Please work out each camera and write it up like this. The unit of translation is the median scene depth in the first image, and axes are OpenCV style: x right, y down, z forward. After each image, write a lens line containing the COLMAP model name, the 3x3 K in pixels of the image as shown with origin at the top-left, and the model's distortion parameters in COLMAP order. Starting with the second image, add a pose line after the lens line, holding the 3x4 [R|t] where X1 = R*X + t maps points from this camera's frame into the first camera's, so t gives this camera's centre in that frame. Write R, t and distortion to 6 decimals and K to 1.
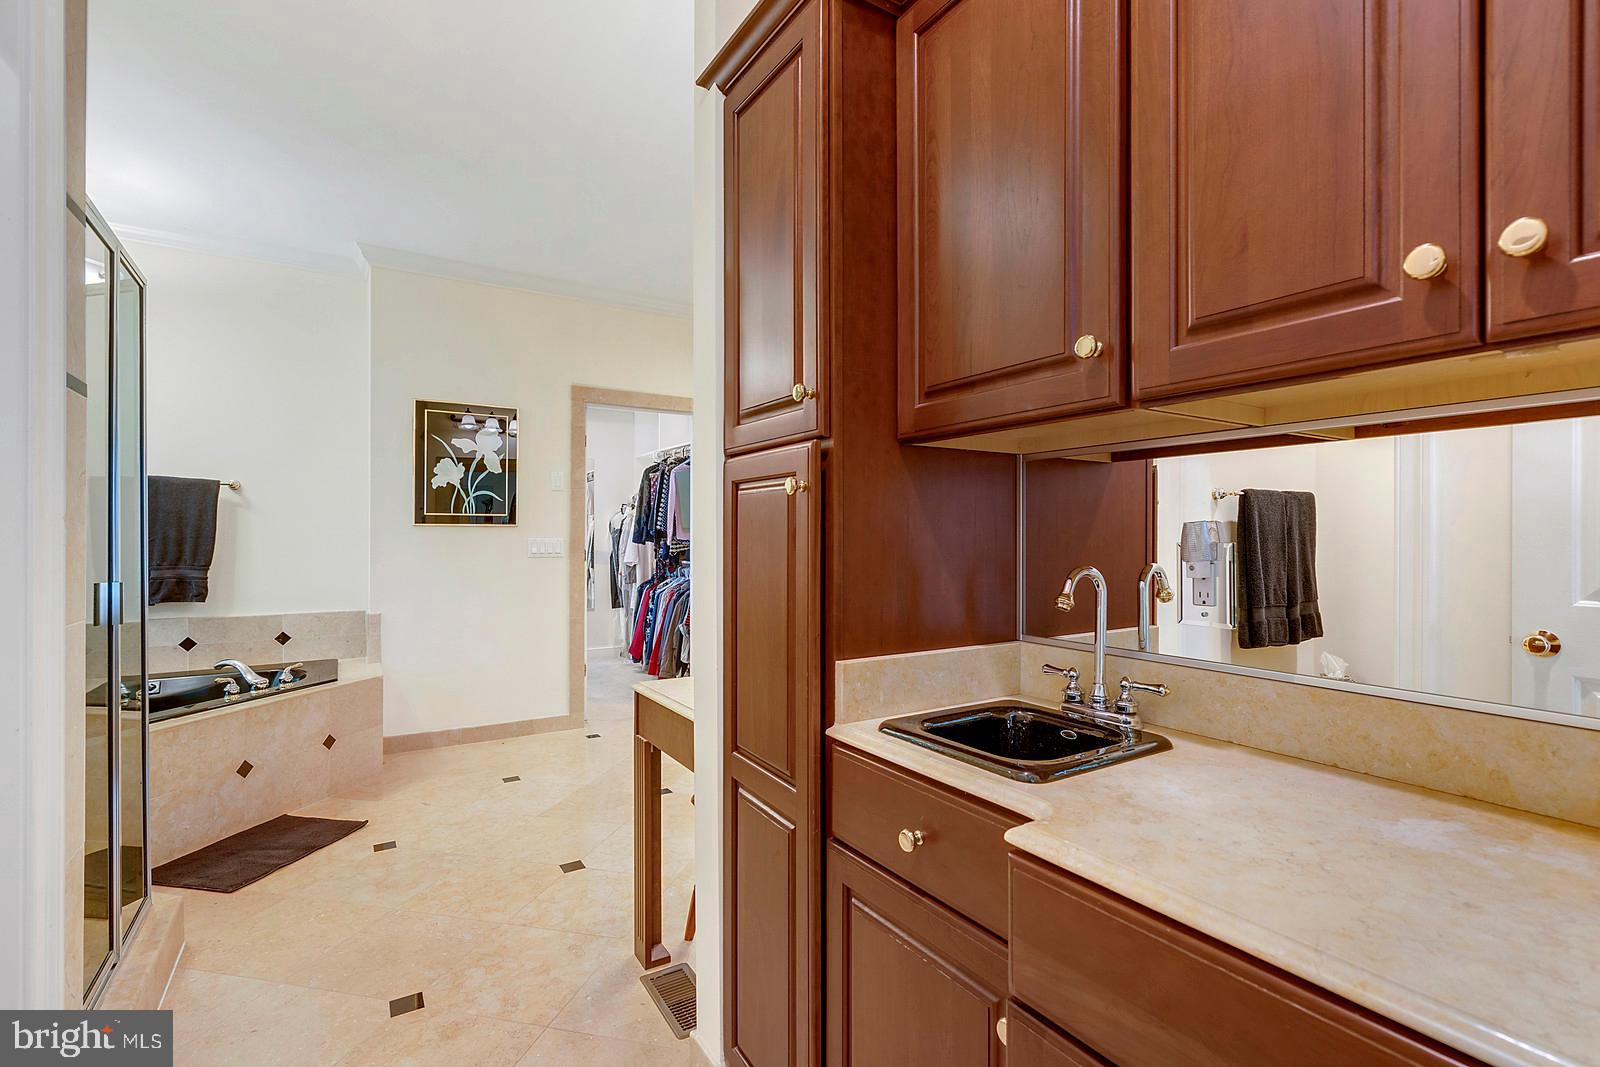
lens RADIAL K [[716.5, 0, 798.6], [0, 716.5, 536.0], [0, 0, 1]] dist [0.000174, 0.001706]
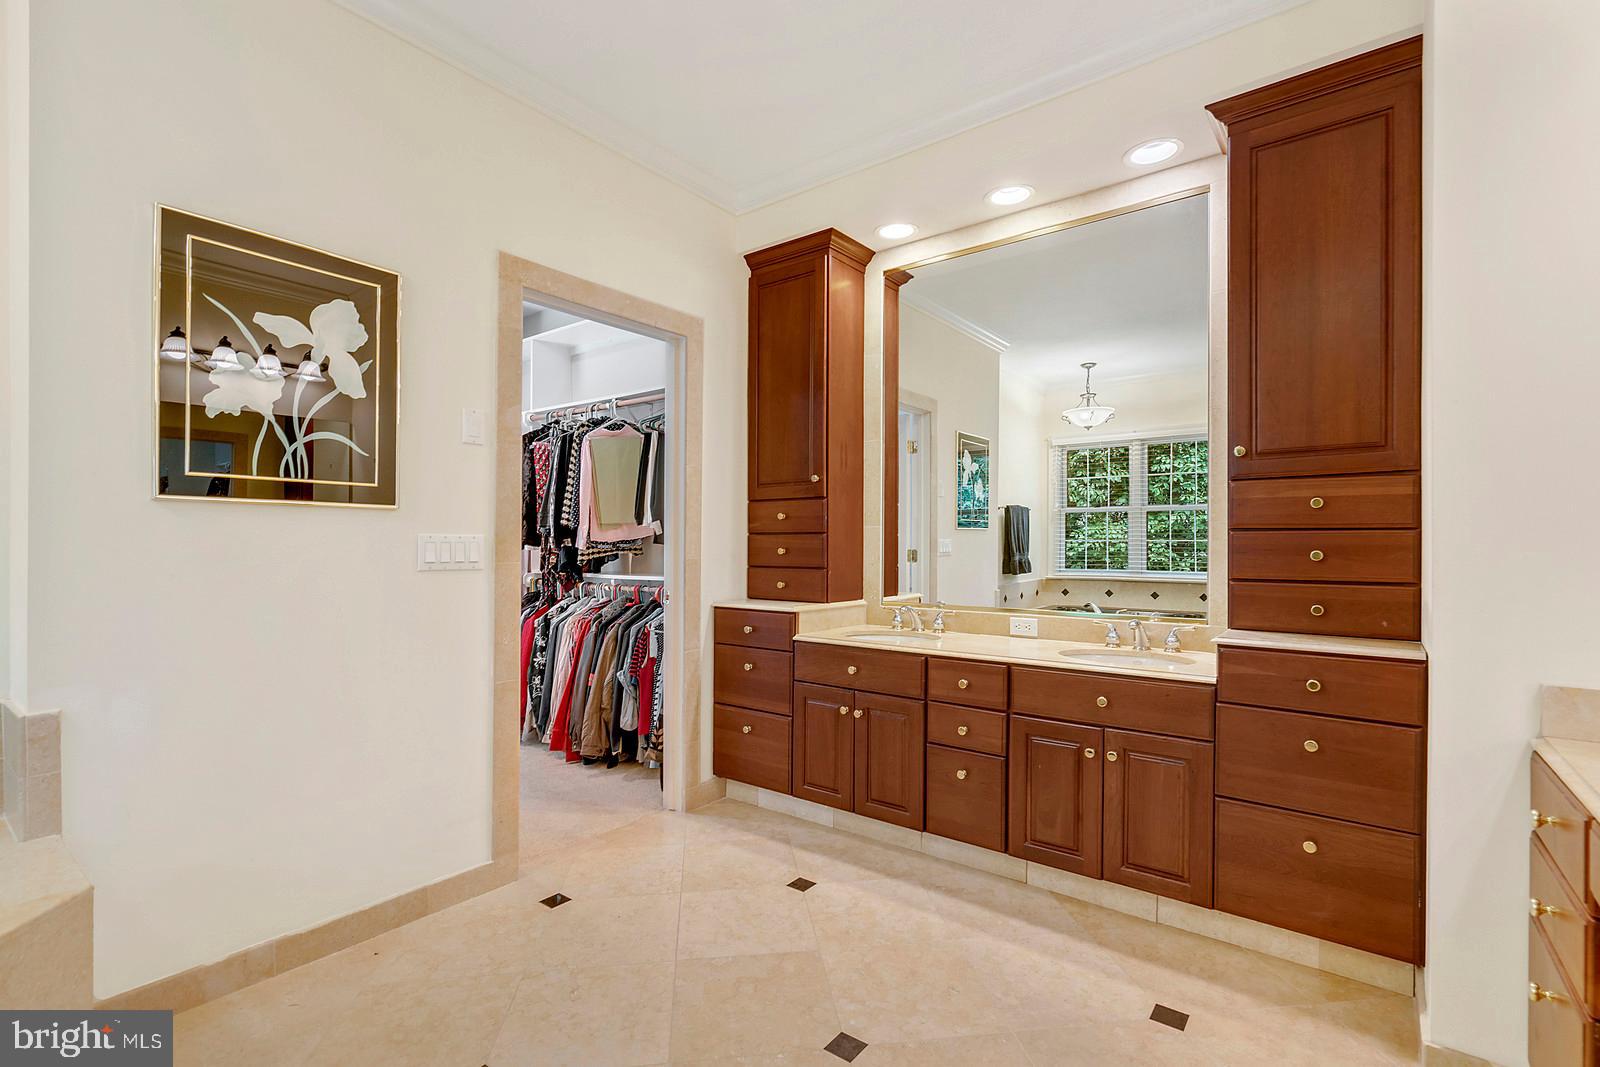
lens RADIAL K [[716.5, 0, 802.8], [0, 716.5, 548.7], [0, 0, 1]] dist [0.000174, 0.001706]
pose [[0.936842, 0.005894, 0.349704, -0.304740], [-0.007732, 0.999963, 0.003860, 0.010426], [-0.349669, -0.006320, 0.936852, 0.433776]]
